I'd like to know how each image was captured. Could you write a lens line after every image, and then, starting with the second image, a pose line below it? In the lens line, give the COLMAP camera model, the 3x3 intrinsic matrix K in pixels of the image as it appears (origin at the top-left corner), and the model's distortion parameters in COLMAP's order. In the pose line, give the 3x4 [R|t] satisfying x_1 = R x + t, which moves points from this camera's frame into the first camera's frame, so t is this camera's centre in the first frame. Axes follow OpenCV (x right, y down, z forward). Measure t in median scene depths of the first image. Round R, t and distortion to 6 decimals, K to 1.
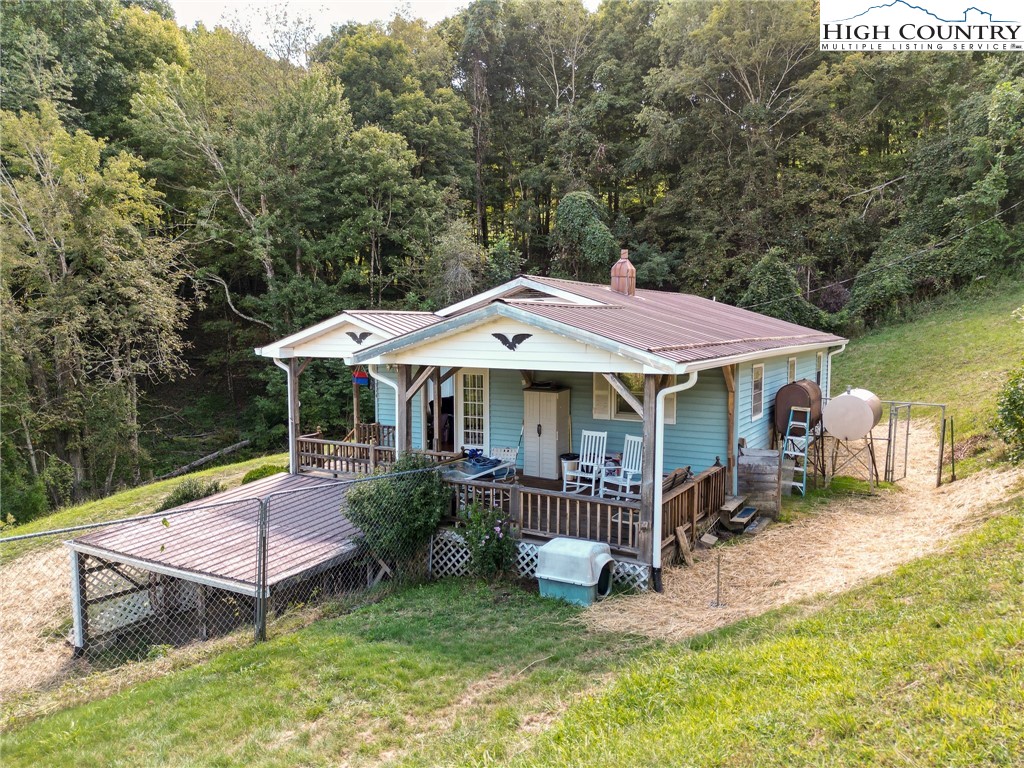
lens RADIAL K [[712.8, 0, 512.0], [0, 712.8, 384.0], [0, 0, 1]] dist [0.059725, -0.060047]
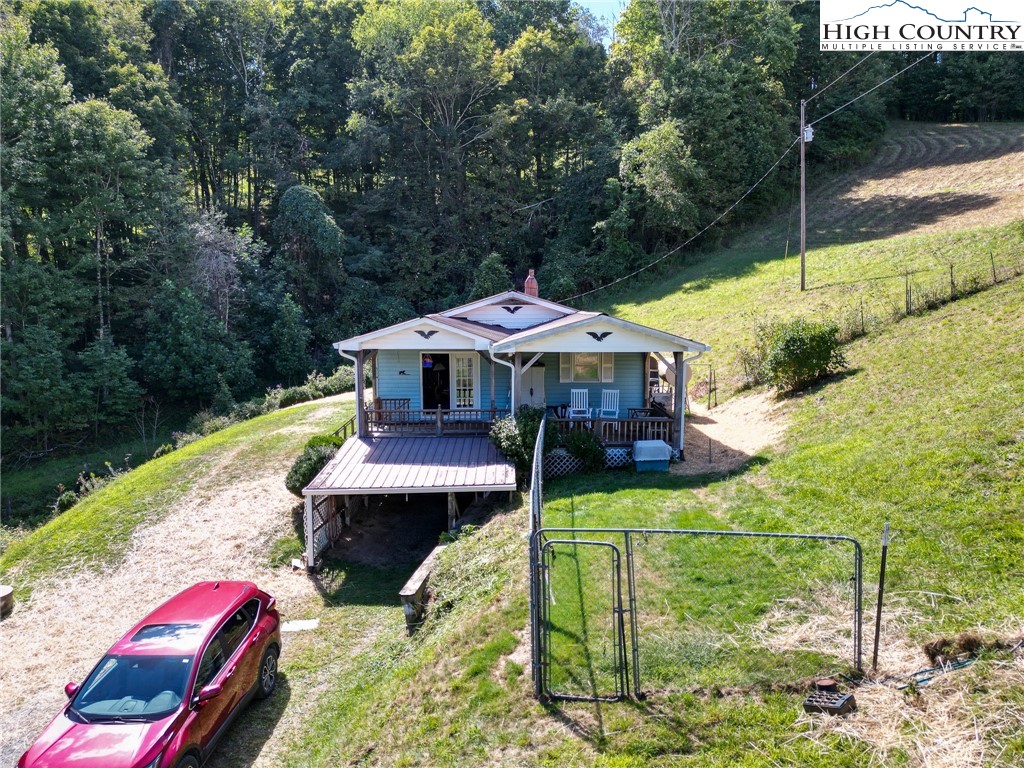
lens RADIAL K [[712.8, 0, 512.0], [0, 712.8, 384.0], [0, 0, 1]] dist [0.059725, -0.060047]
pose [[0.853678, -0.056063, 0.517776, -0.246943], [0.041840, 0.998358, 0.039114, -0.004481], [-0.519118, -0.011727, 0.854622, -0.090127]]
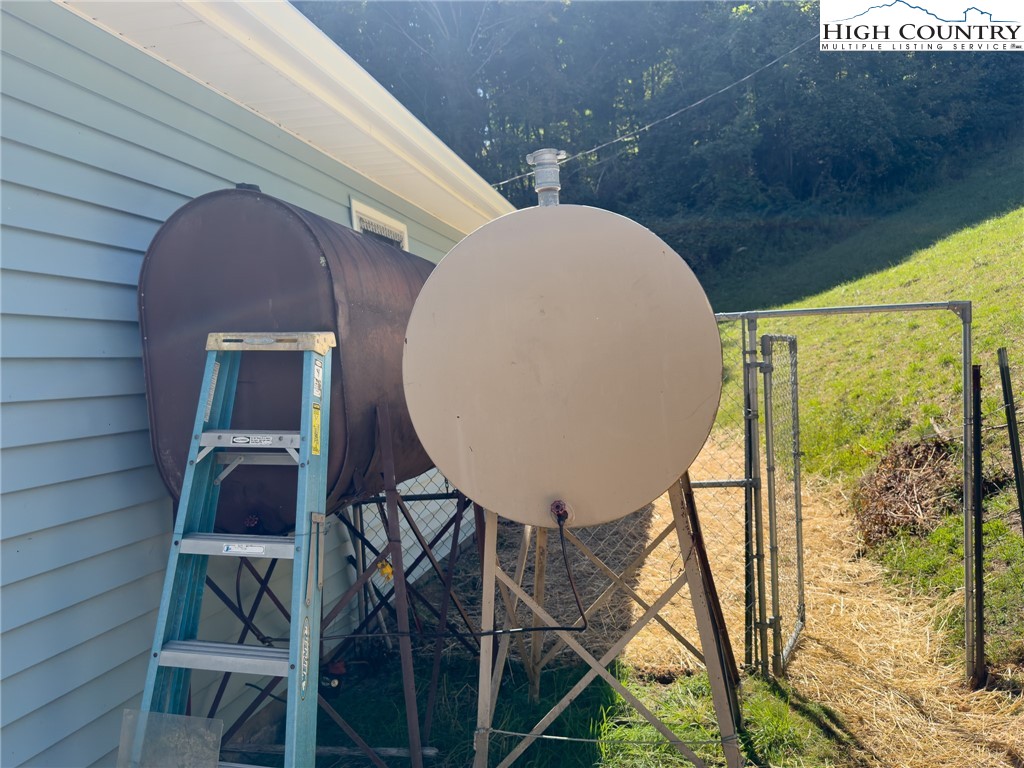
lens RADIAL K [[703.4, 0, 512.0], [0, 703.4, 384.0], [0, 0, 1]] dist [0.001854, -0.001046]
pose [[0.950052, -0.052810, 0.307591, 0.166979], [0.077692, 0.994572, -0.069208, 0.023634], [-0.302267, 0.089648, 0.948998, 0.349198]]
